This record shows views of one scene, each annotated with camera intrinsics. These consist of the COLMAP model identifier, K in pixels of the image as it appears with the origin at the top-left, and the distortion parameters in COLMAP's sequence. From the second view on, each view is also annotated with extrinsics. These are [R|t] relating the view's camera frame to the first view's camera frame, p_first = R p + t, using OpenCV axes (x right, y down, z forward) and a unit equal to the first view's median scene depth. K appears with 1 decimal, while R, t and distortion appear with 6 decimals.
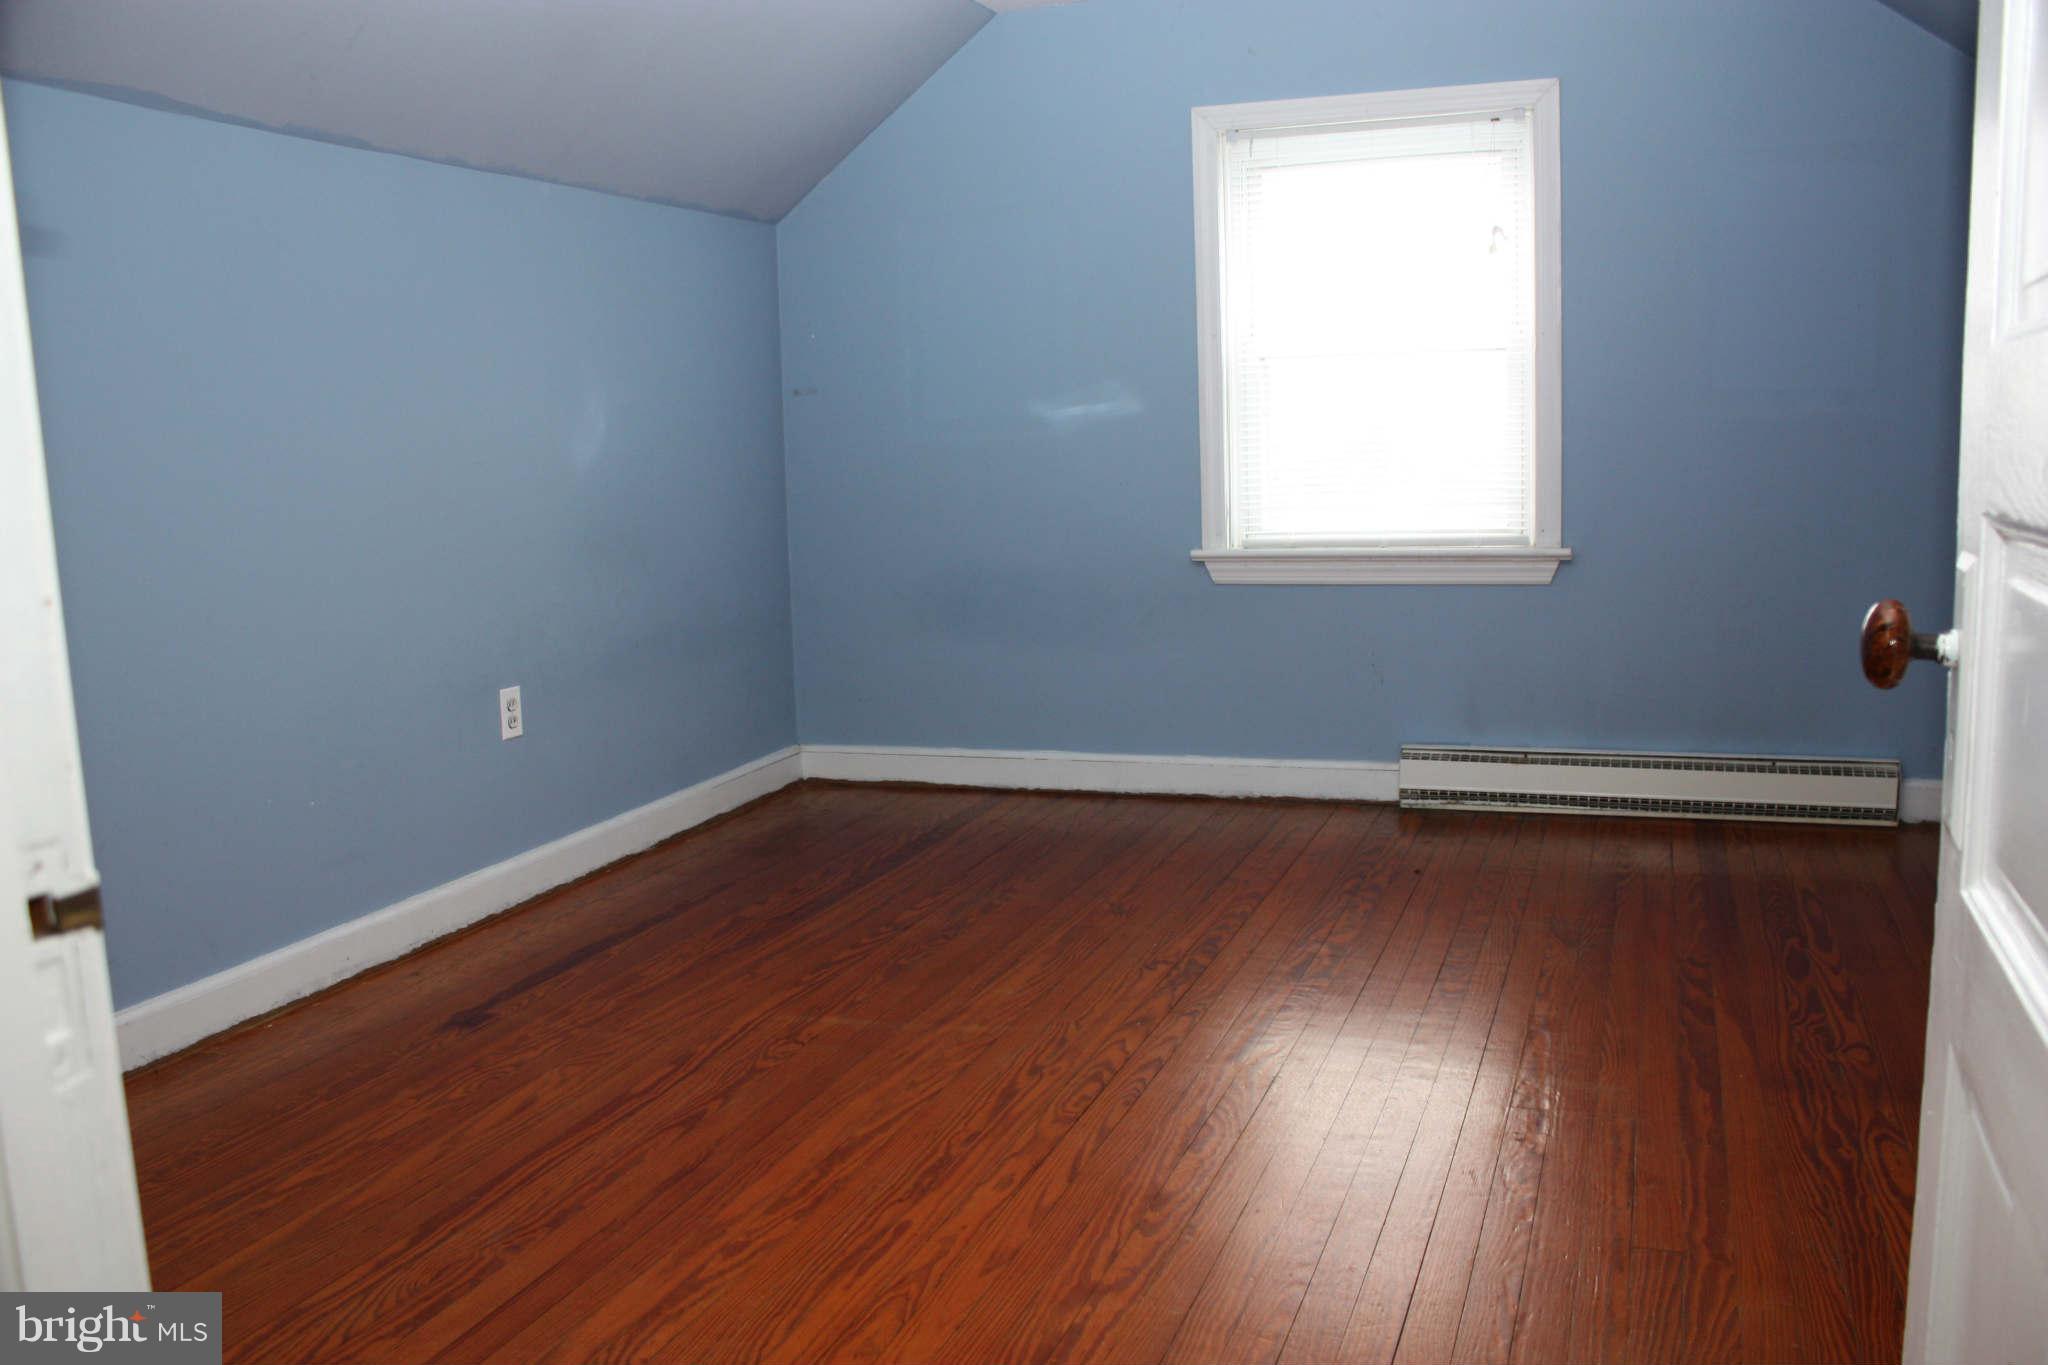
lens RADIAL K [[1653.9, 0, 1026.7], [0, 1653.9, 684.5], [0, 0, 1]] dist [-0.043196, 0.013429]
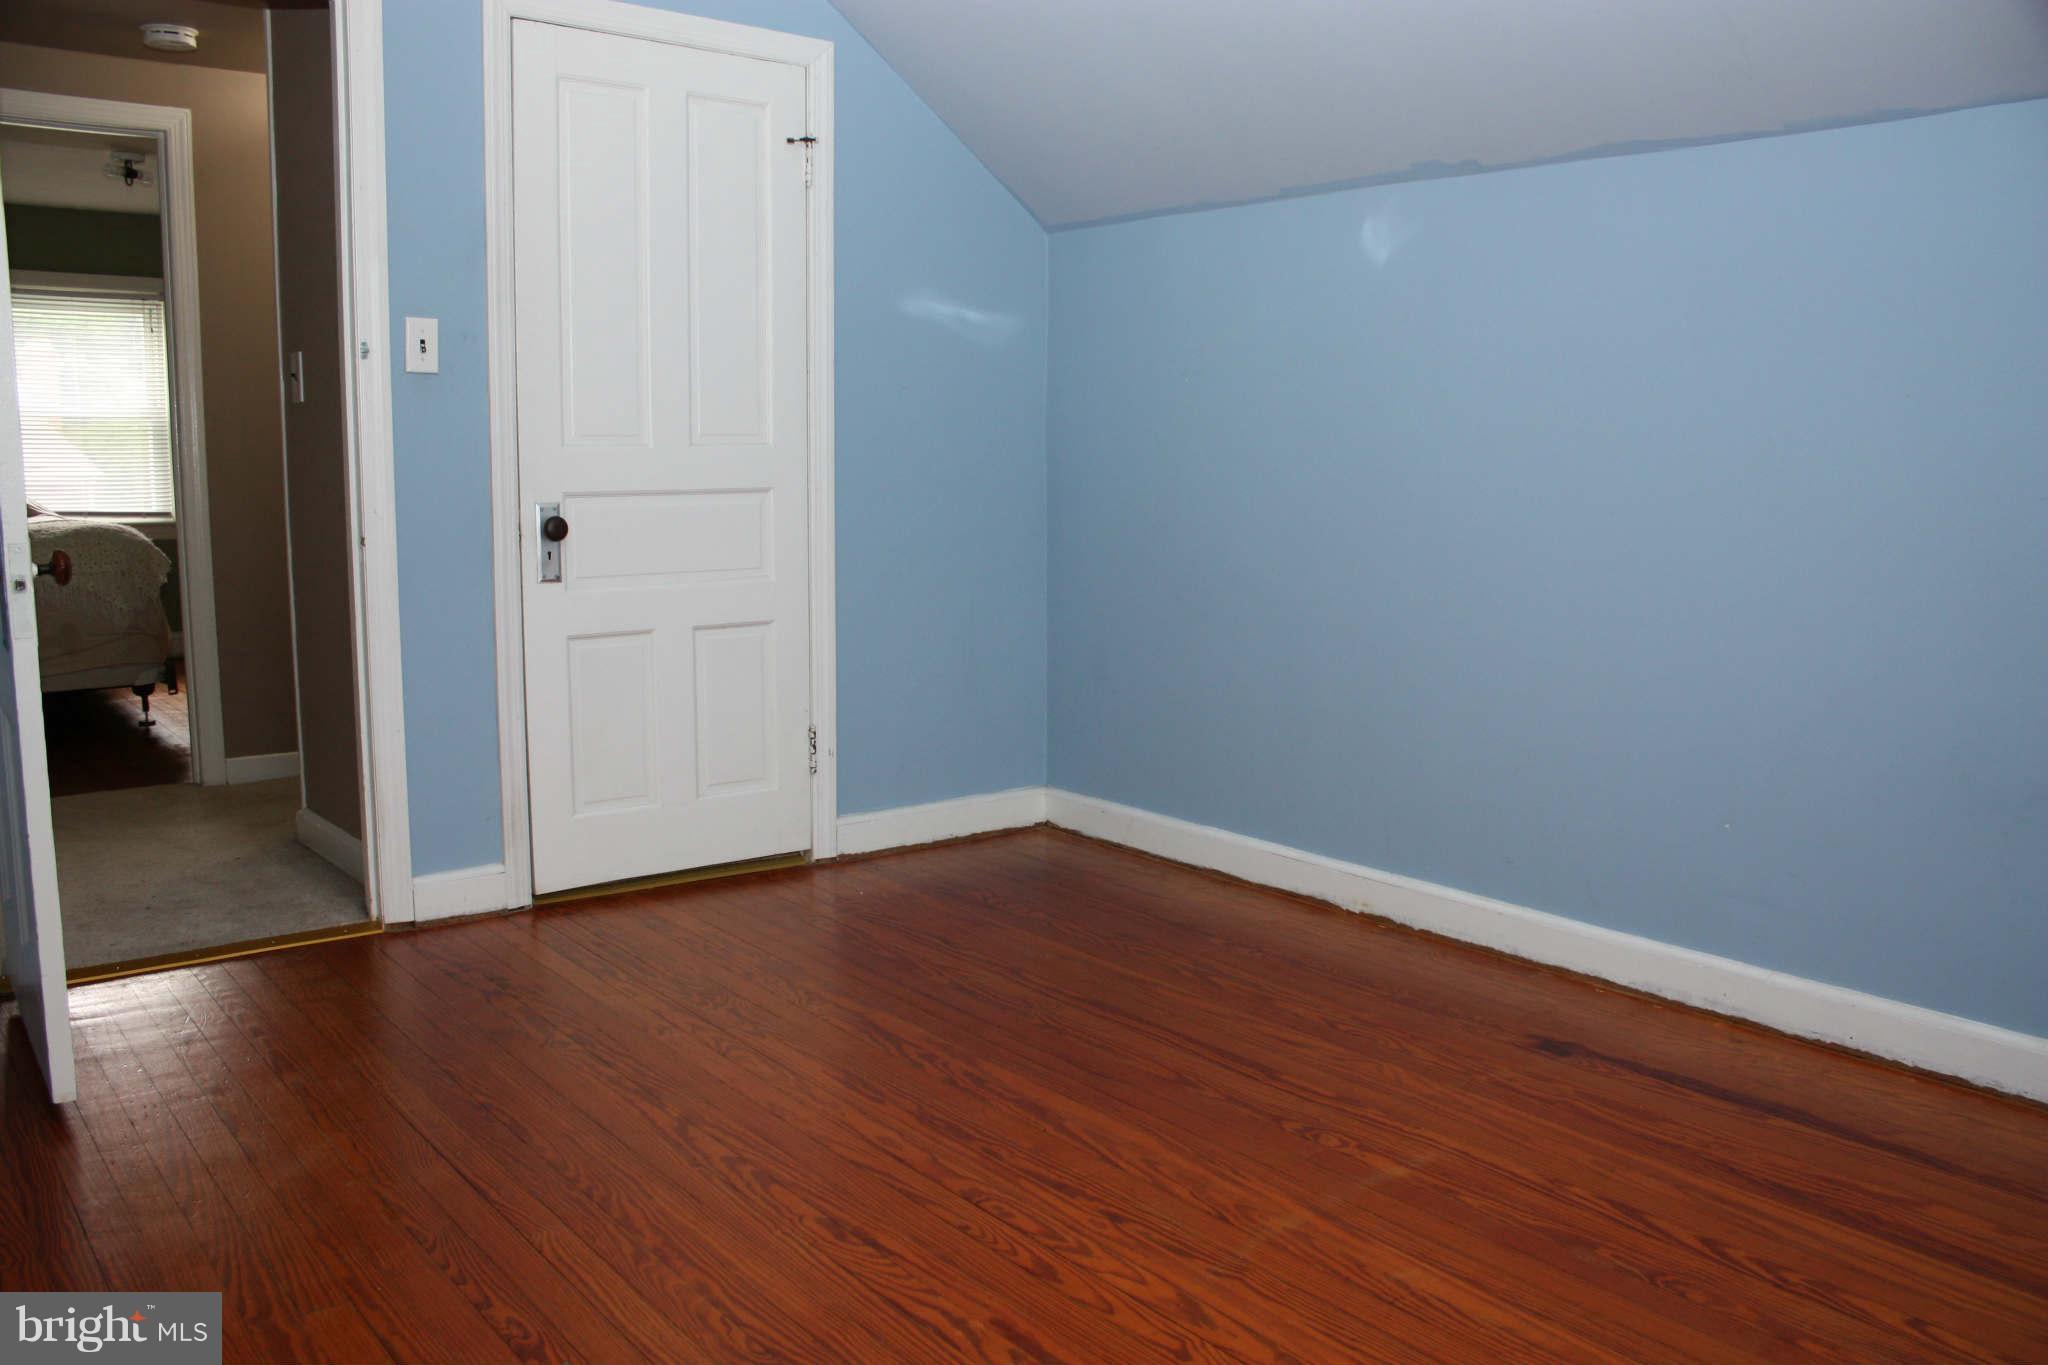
lens RADIAL K [[1653.9, 0, 1024.1], [0, 1653.9, 681.9], [0, 0, 1]] dist [-0.043196, 0.013429]
pose [[-0.494347, 0.153997, -0.855515, 0.665625], [-0.121800, 0.962202, 0.243581, -0.220747], [0.860689, 0.224615, -0.456905, 1.189594]]
